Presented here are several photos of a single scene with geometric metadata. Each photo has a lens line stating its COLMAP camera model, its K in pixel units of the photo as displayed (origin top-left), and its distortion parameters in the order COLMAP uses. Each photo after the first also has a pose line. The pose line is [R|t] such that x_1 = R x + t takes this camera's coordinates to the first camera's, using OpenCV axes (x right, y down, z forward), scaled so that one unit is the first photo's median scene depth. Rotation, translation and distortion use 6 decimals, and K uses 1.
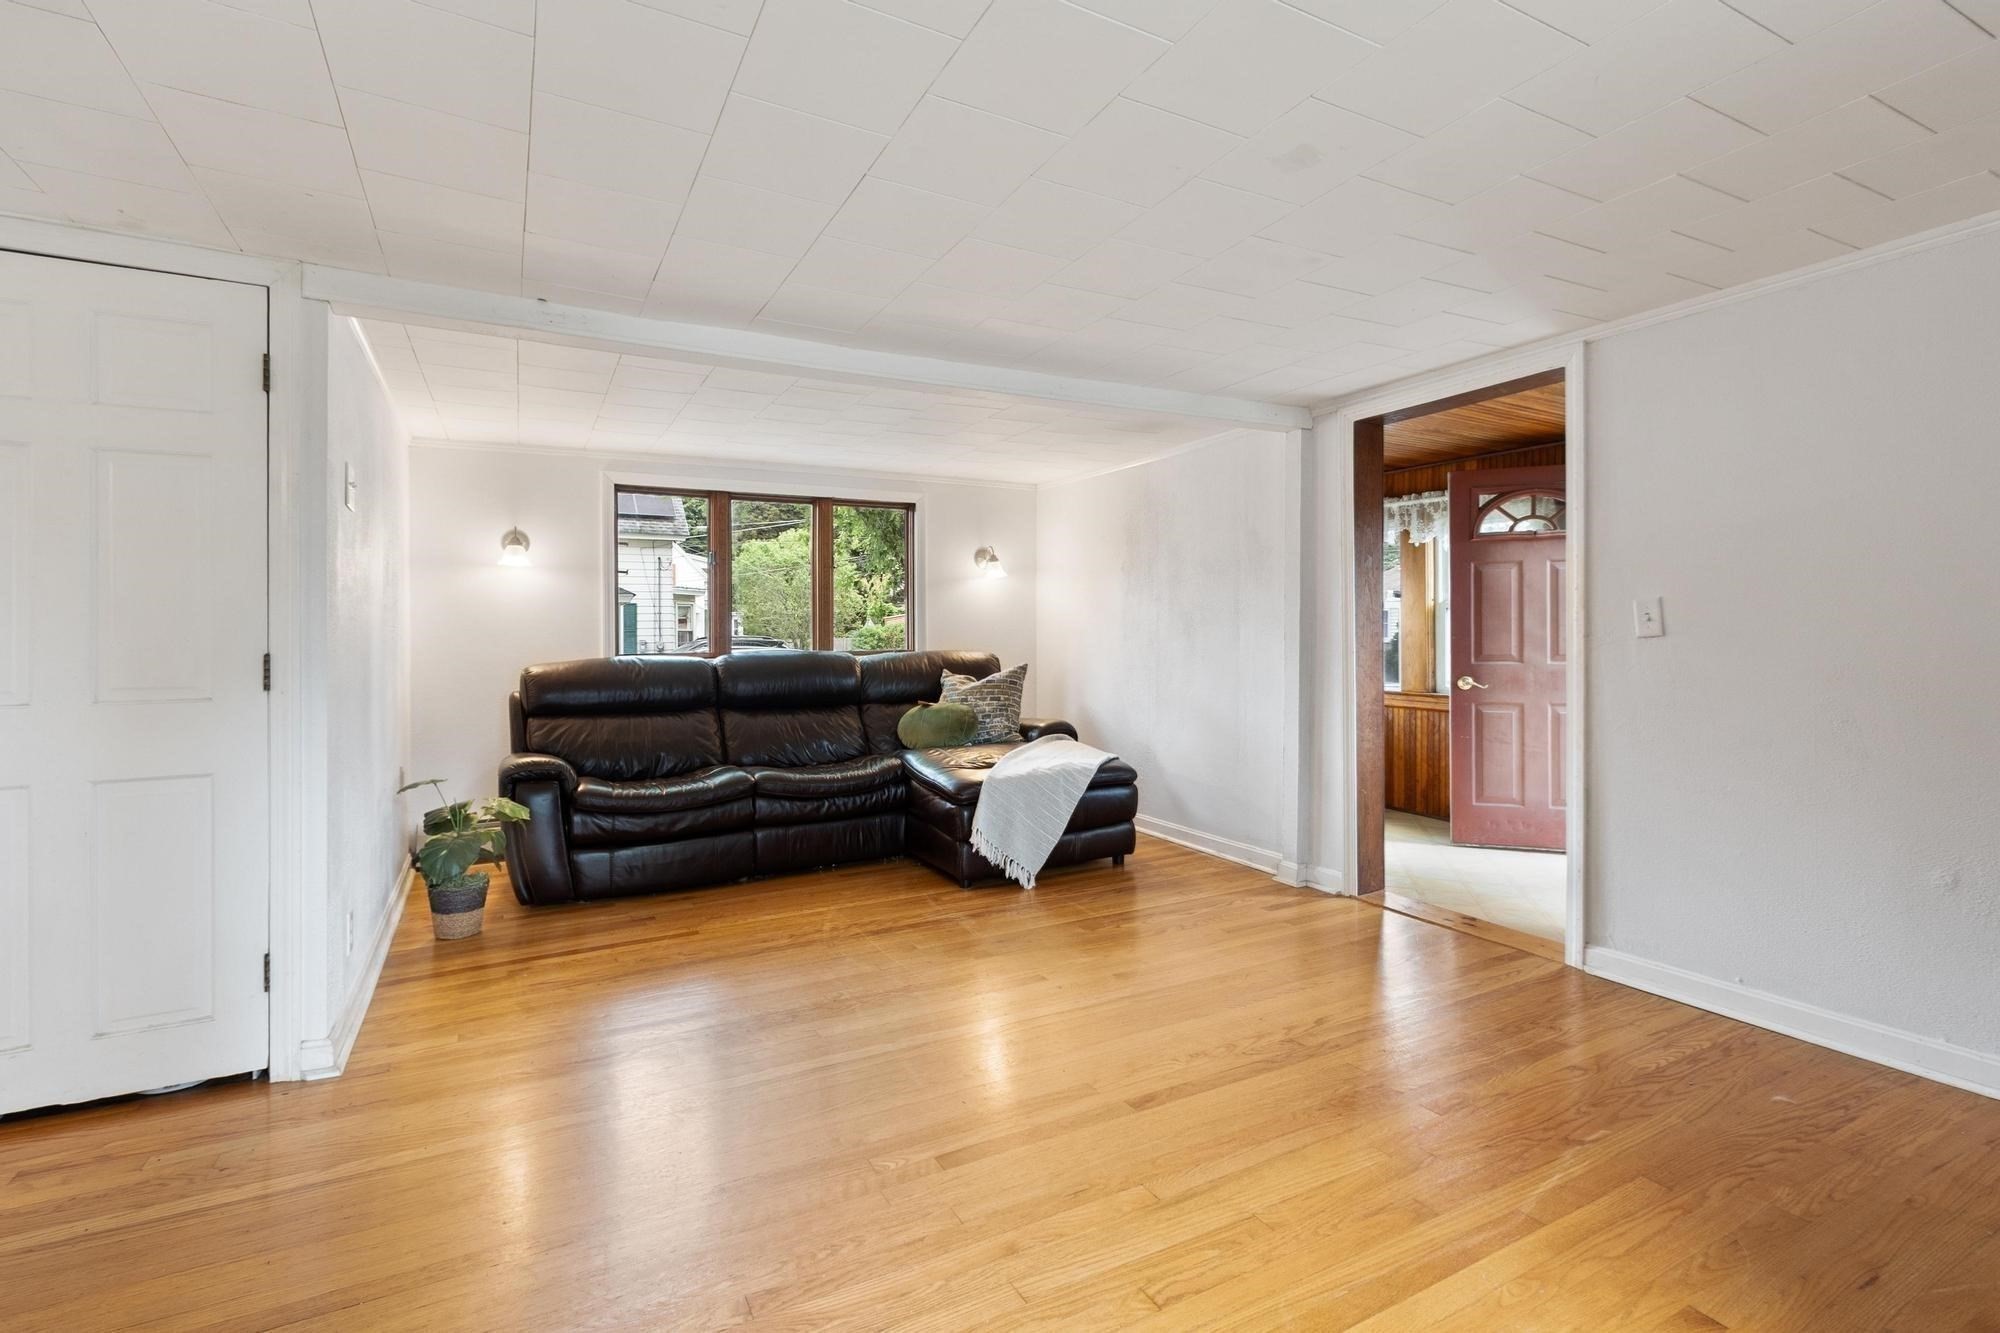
lens RADIAL K [[906.7, 0, 991.4], [0, 906.7, 650.9], [0, 0, 1]] dist [0.002575, 0.000439]
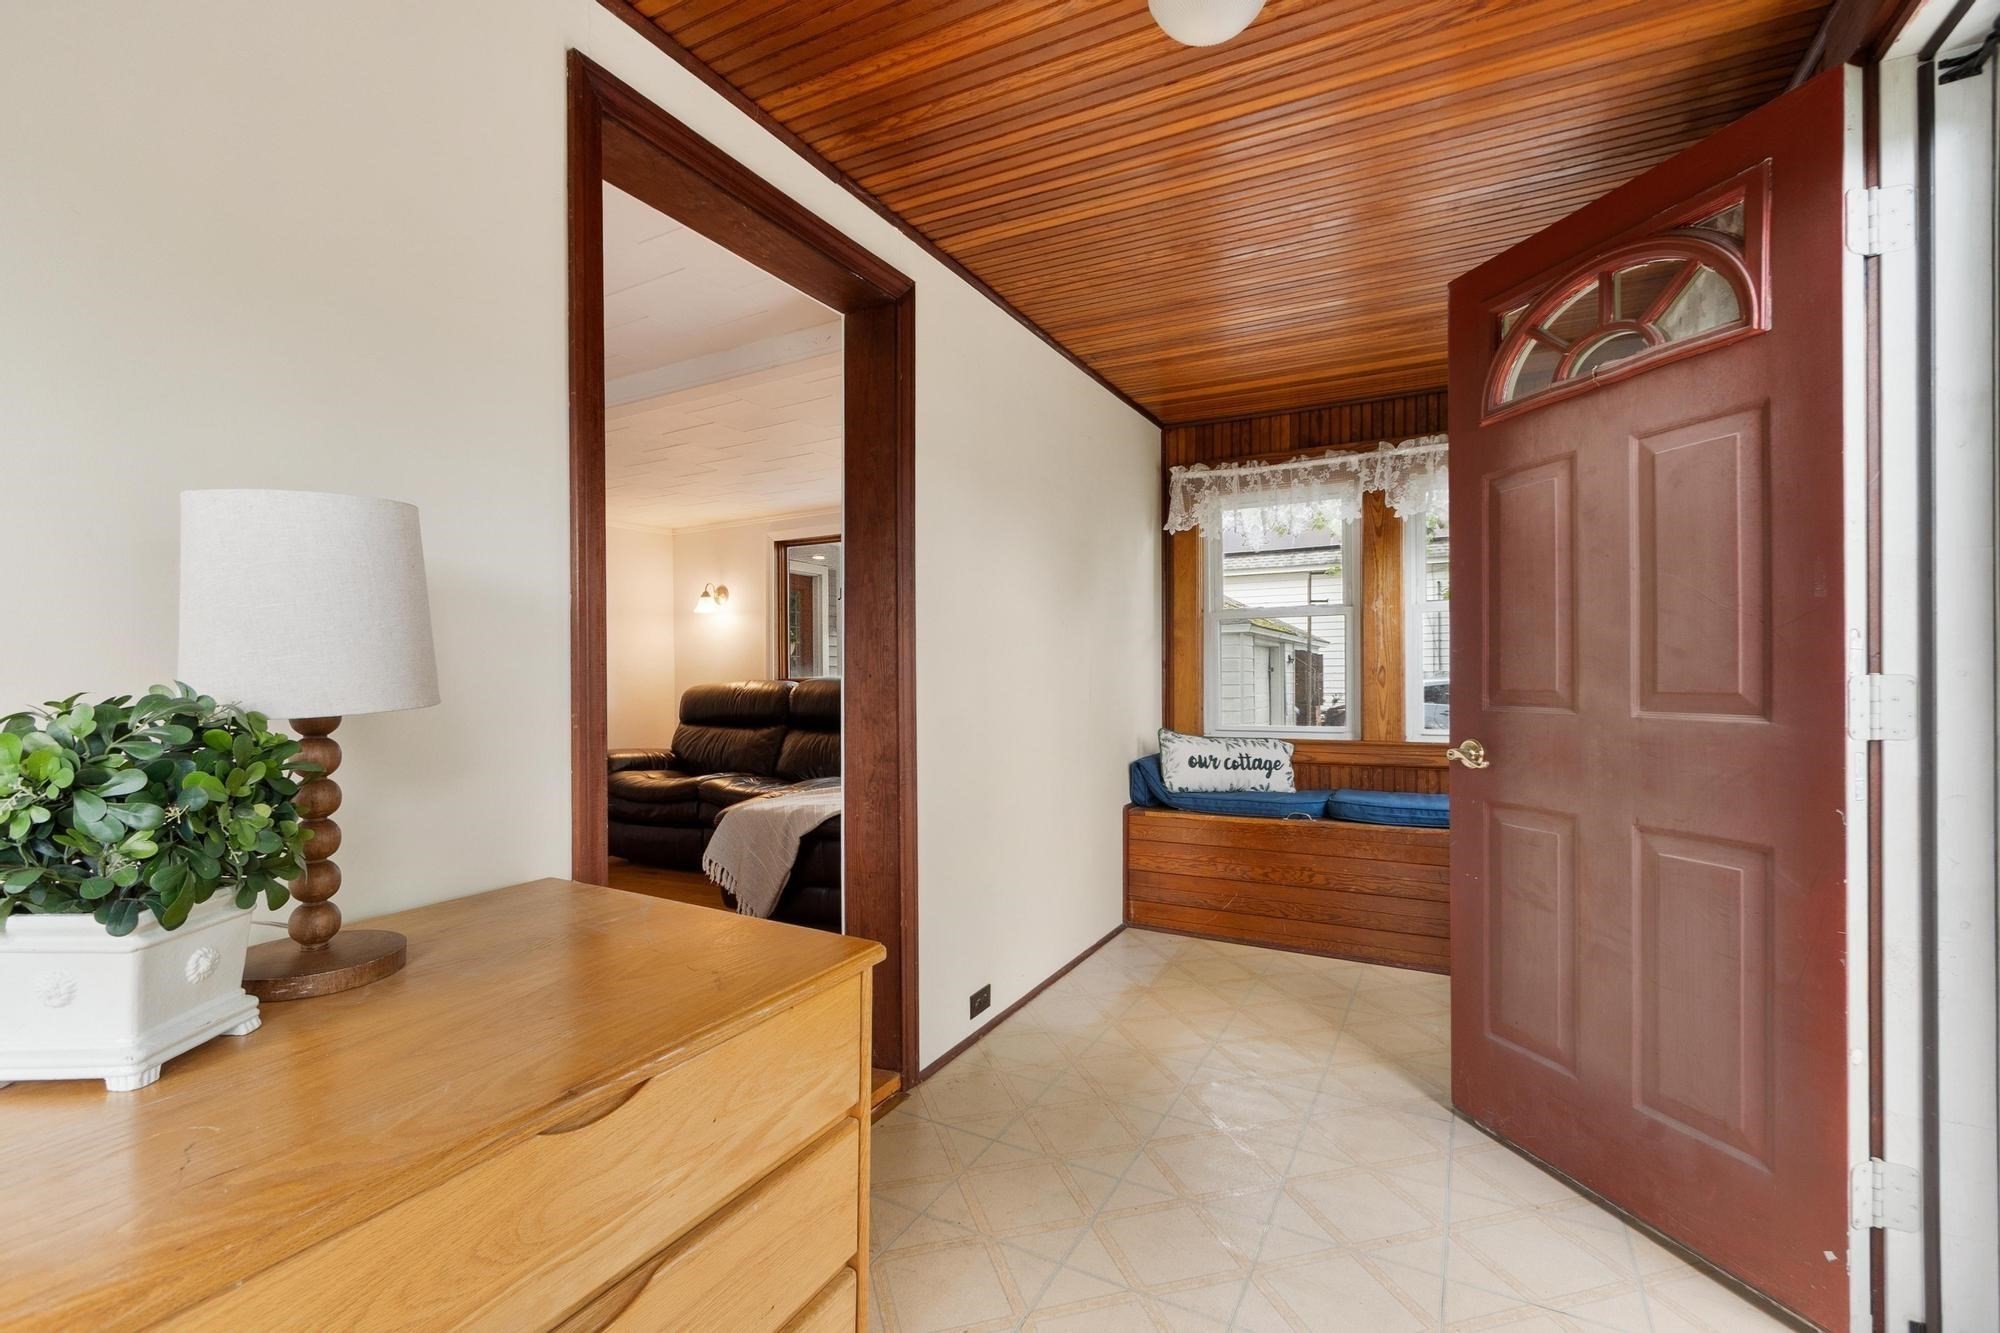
lens RADIAL K [[876.5, 0, 986.6], [0, 876.5, 661.8], [0, 0, 1]] dist [0.000363, 0.000189]
pose [[0.561701, -0.009465, -0.827286, 0.755641], [-0.004777, 0.999881, -0.014683, -0.001618], [0.827326, 0.012199, 0.561589, 0.577777]]
